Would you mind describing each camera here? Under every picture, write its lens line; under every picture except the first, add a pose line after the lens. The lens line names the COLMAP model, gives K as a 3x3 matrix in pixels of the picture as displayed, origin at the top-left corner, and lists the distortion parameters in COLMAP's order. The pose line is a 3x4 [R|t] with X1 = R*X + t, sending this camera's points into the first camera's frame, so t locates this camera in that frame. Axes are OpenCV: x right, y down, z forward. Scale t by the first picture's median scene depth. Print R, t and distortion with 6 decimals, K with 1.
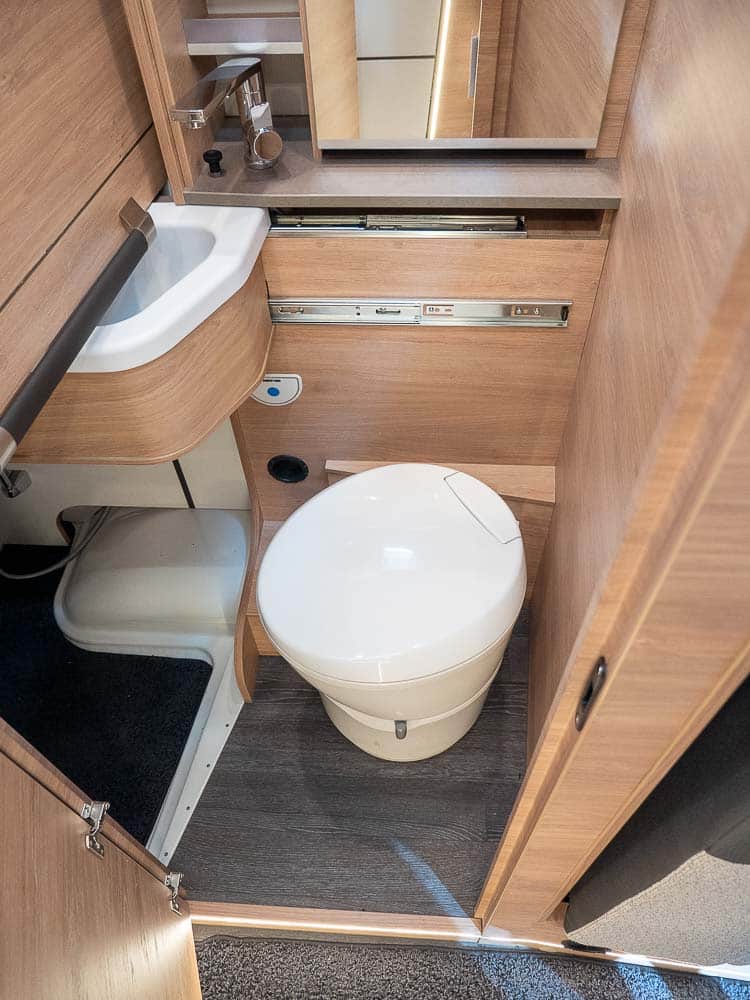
lens RADIAL K [[741.0, 0, 375.0], [0, 741.0, 500.0], [0, 0, 1]] dist [-0.004384, 0.001272]
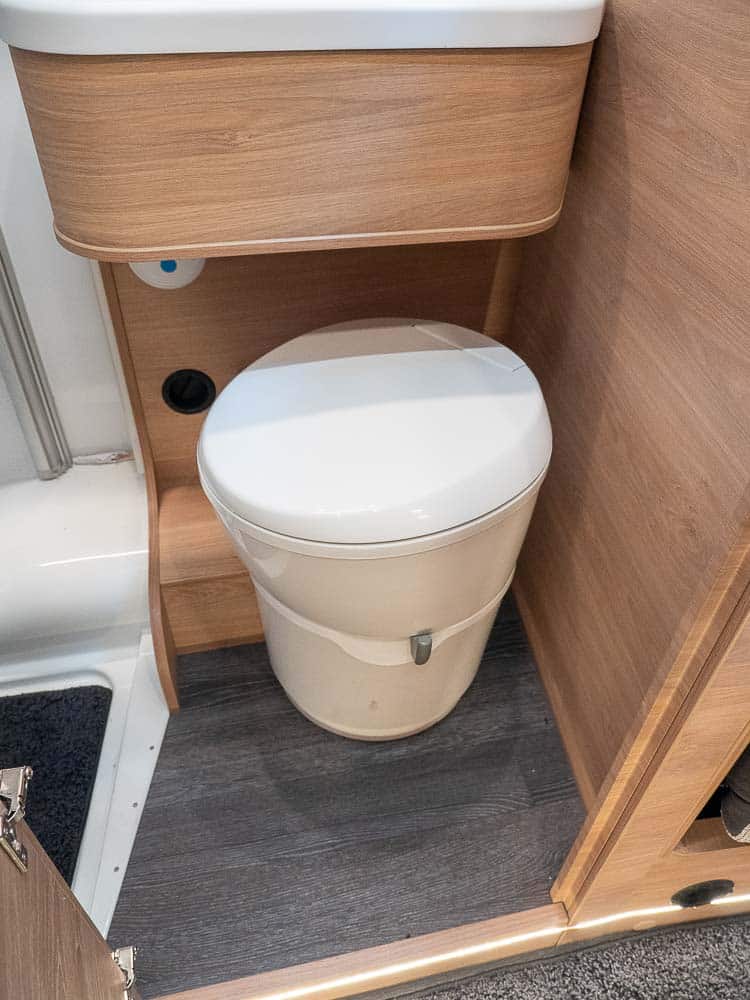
lens RADIAL K [[741.0, 0, 375.0], [0, 741.0, 500.0], [0, 0, 1]] dist [-0.004384, 0.001272]
pose [[0.959399, -0.139626, 0.245067, -0.144187], [0.176076, 0.975261, -0.133657, 0.218498], [-0.220343, 0.171380, 0.960249, 0.240185]]
